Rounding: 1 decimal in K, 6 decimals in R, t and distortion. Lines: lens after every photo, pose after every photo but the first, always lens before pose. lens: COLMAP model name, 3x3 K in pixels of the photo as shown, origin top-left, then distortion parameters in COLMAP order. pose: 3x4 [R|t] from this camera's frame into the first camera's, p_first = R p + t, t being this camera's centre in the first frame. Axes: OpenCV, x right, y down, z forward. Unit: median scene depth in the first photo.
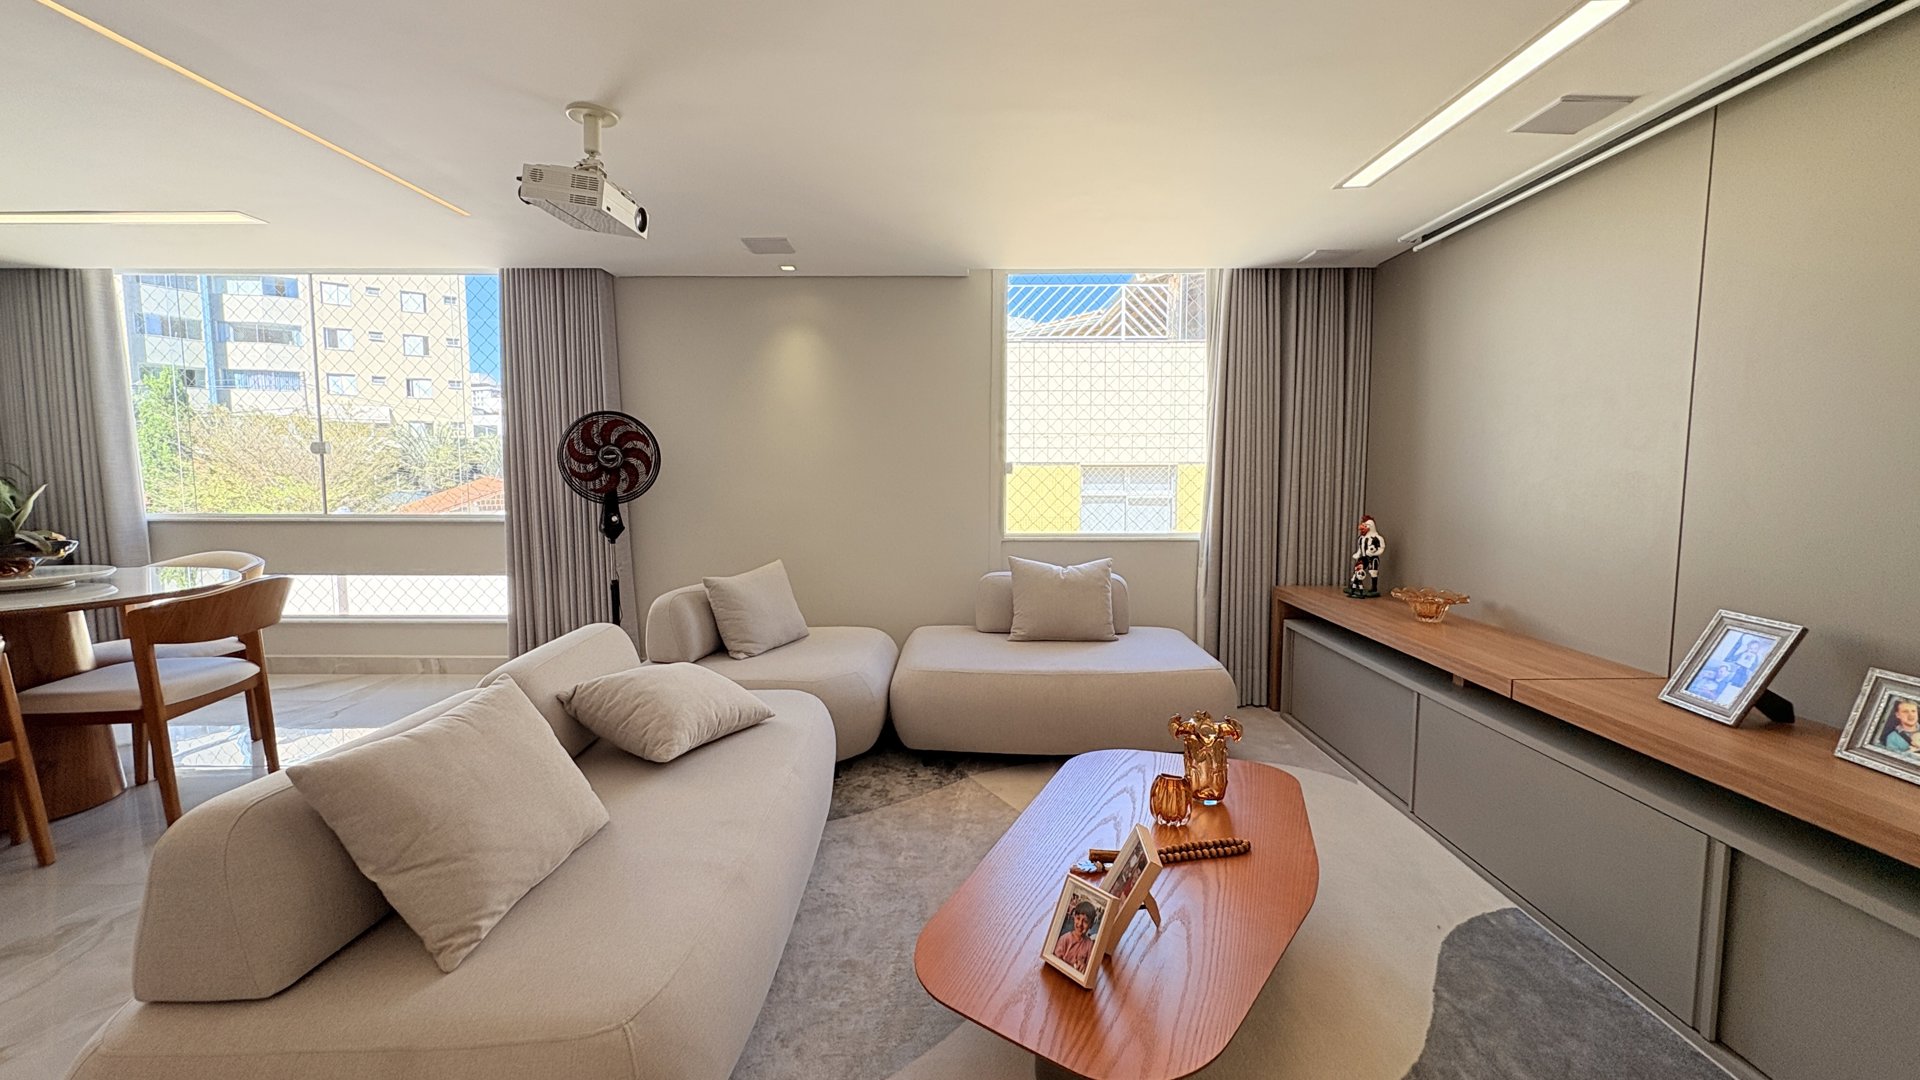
lens RADIAL K [[764.9, 0, 961.6], [0, 764.9, 534.1], [0, 0, 1]] dist [0.001703, -0.000079]
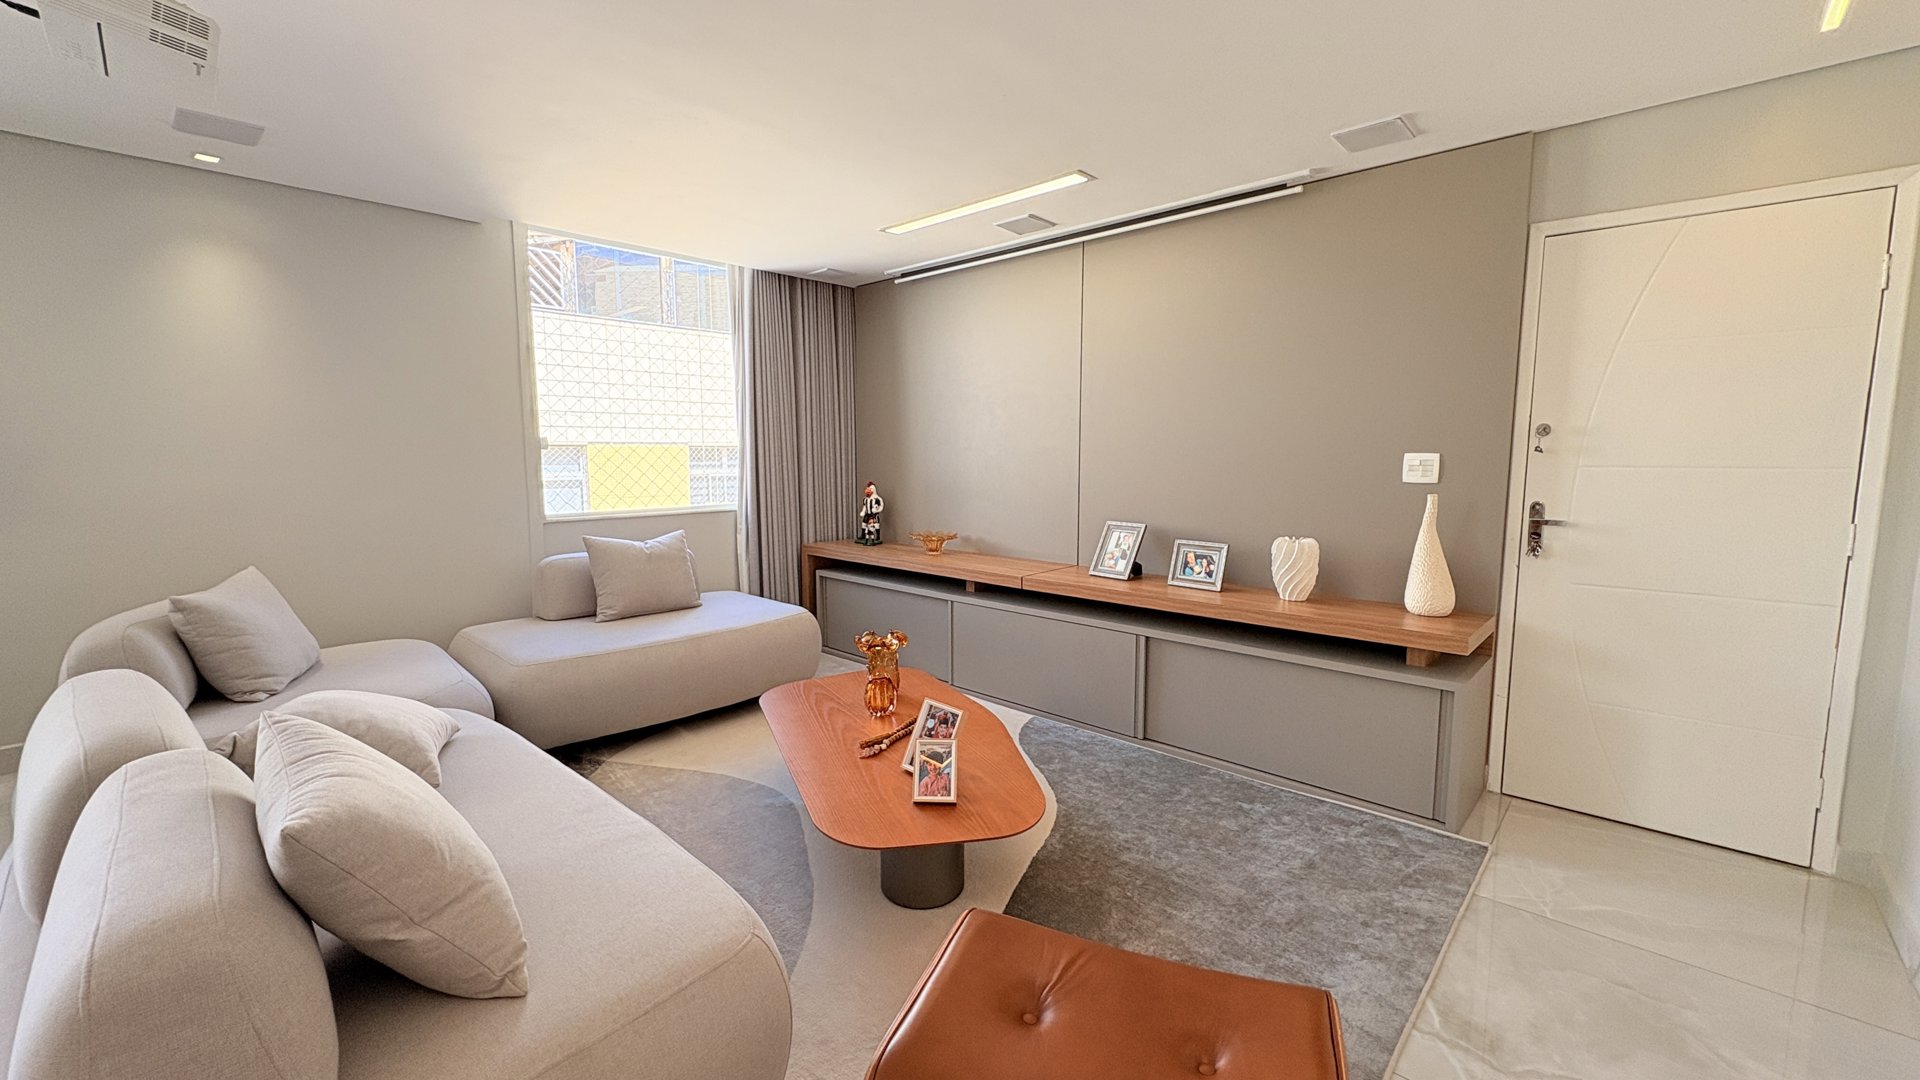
lens RADIAL K [[764.9, 0, 961.6], [0, 764.9, 534.1], [0, 0, 1]] dist [0.001703, -0.000079]
pose [[0.679674, -0.079571, 0.729185, -0.328870], [0.062966, 0.996758, 0.050078, 0.009122], [-0.730806, 0.011878, 0.682481, 0.005111]]
